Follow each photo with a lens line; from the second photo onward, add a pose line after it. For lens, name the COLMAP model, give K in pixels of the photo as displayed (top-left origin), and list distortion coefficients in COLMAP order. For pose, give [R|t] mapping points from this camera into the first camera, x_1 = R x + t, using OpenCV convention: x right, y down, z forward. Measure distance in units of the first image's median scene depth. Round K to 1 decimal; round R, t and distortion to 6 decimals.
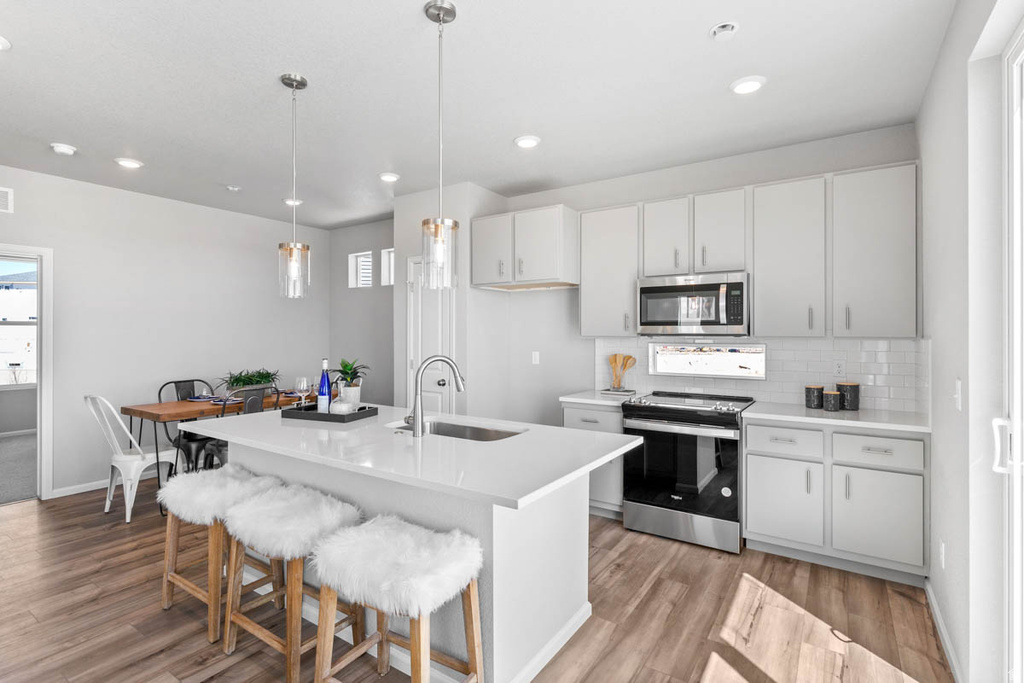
lens RADIAL K [[489.4, 0, 505.8], [0, 489.4, 335.6], [0, 0, 1]] dist [-0.003196, 0.000997]
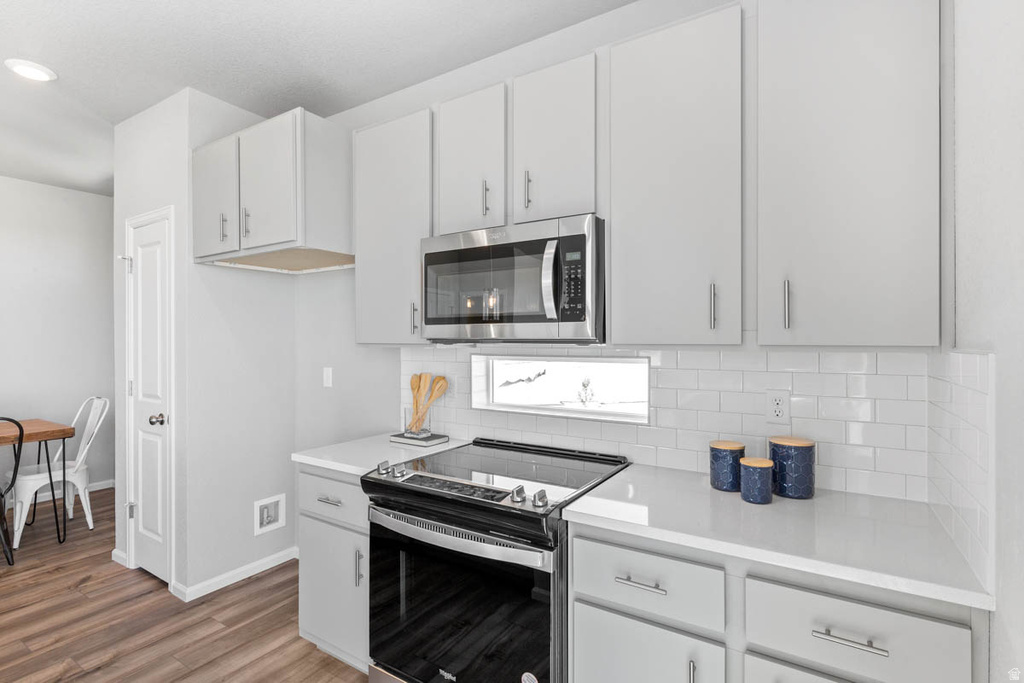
lens RADIAL K [[489.4, 0, 509.5], [0, 489.4, 340.3], [0, 0, 1]] dist [-0.003196, 0.000997]
pose [[0.999515, -0.000567, 0.031134, 0.388906], [0.000655, 0.999996, -0.002817, -0.001047], [-0.031132, 0.002836, 0.999511, 0.503933]]
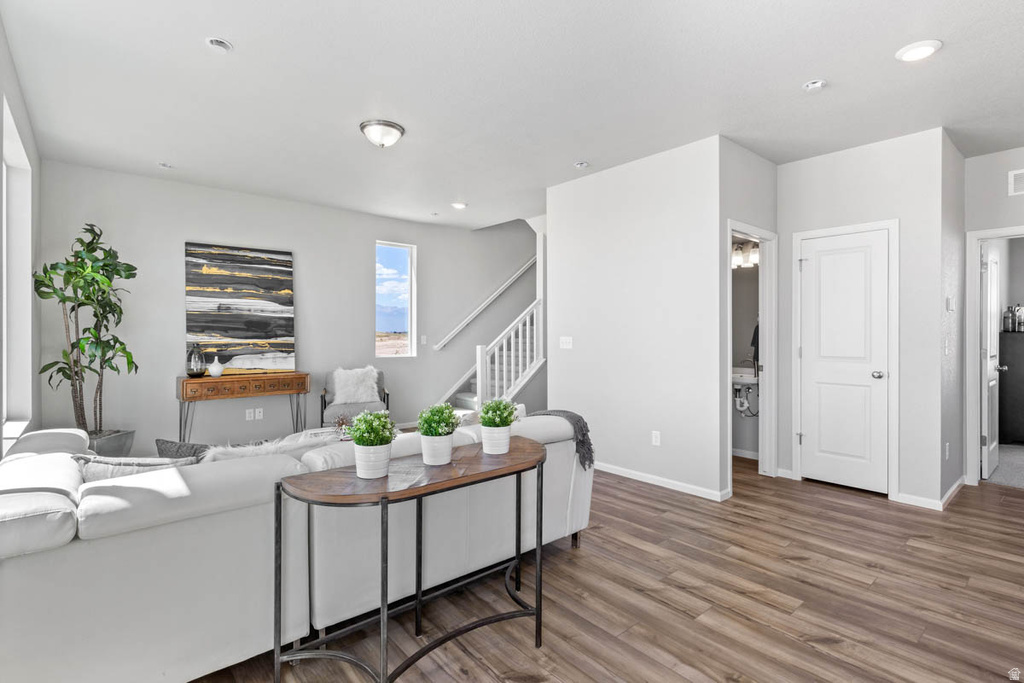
lens RADIAL K [[489.4, 0, 506.2], [0, 489.4, 338.5], [0, 0, 1]] dist [-0.003196, 0.000997]
pose [[-0.265374, 0.013919, -0.964045, 0.193940], [-0.010579, 0.999794, 0.017347, 0.040738], [0.964087, 0.014802, -0.265172, 0.242174]]
